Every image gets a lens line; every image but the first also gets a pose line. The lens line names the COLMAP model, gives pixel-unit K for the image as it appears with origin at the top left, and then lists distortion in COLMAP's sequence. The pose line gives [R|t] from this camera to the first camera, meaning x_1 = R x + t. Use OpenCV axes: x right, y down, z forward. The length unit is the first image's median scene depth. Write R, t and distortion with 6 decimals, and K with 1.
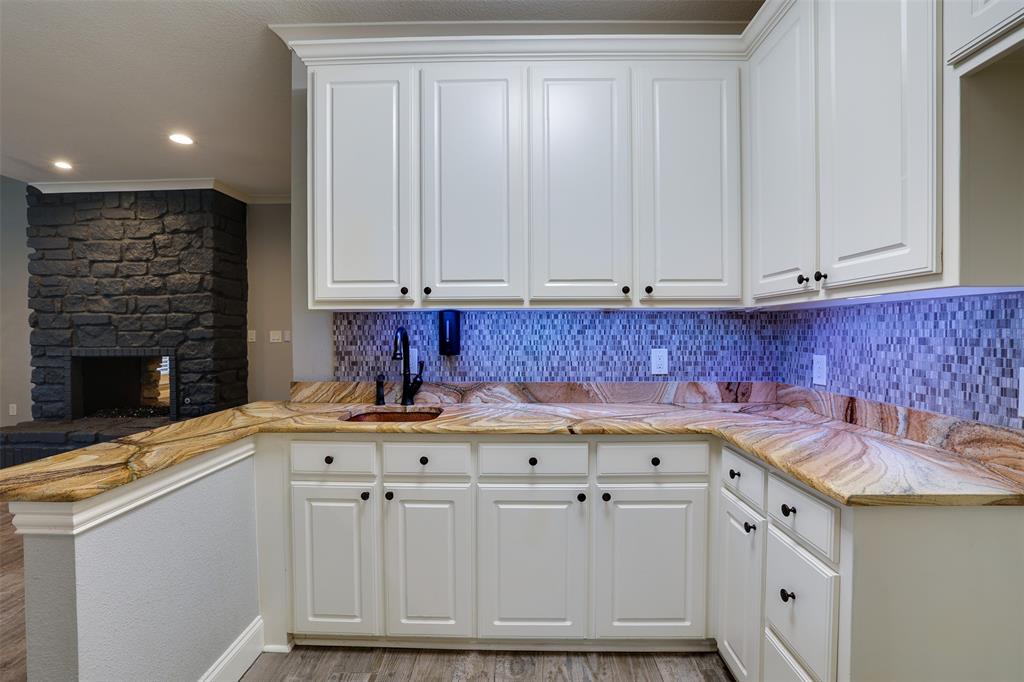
lens RADIAL K [[446.7, 0, 504.6], [0, 446.7, 341.0], [0, 0, 1]] dist [-0.043428, 0.011194]
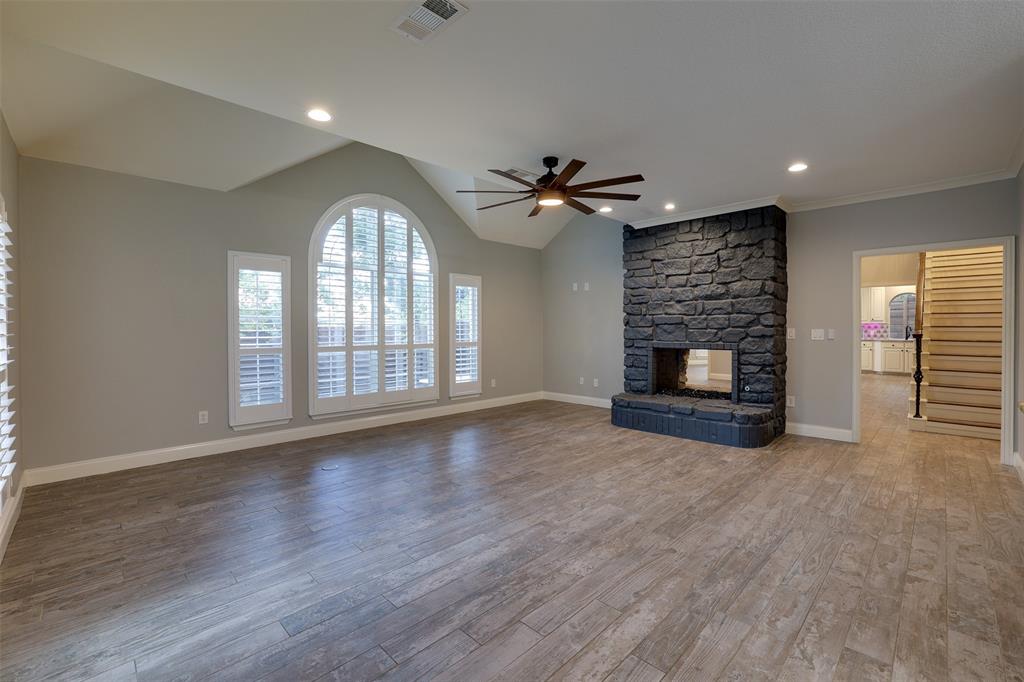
lens RADIAL K [[446.7, 0, 463.7], [0, 446.7, 330.2], [0, 0, 1]] dist [-0.043428, 0.011194]
pose [[0.706912, 0.008826, -0.707246, -0.434737], [-0.013915, 0.999902, -0.001430, -0.008075], [0.707164, 0.010852, 0.706966, -0.380622]]
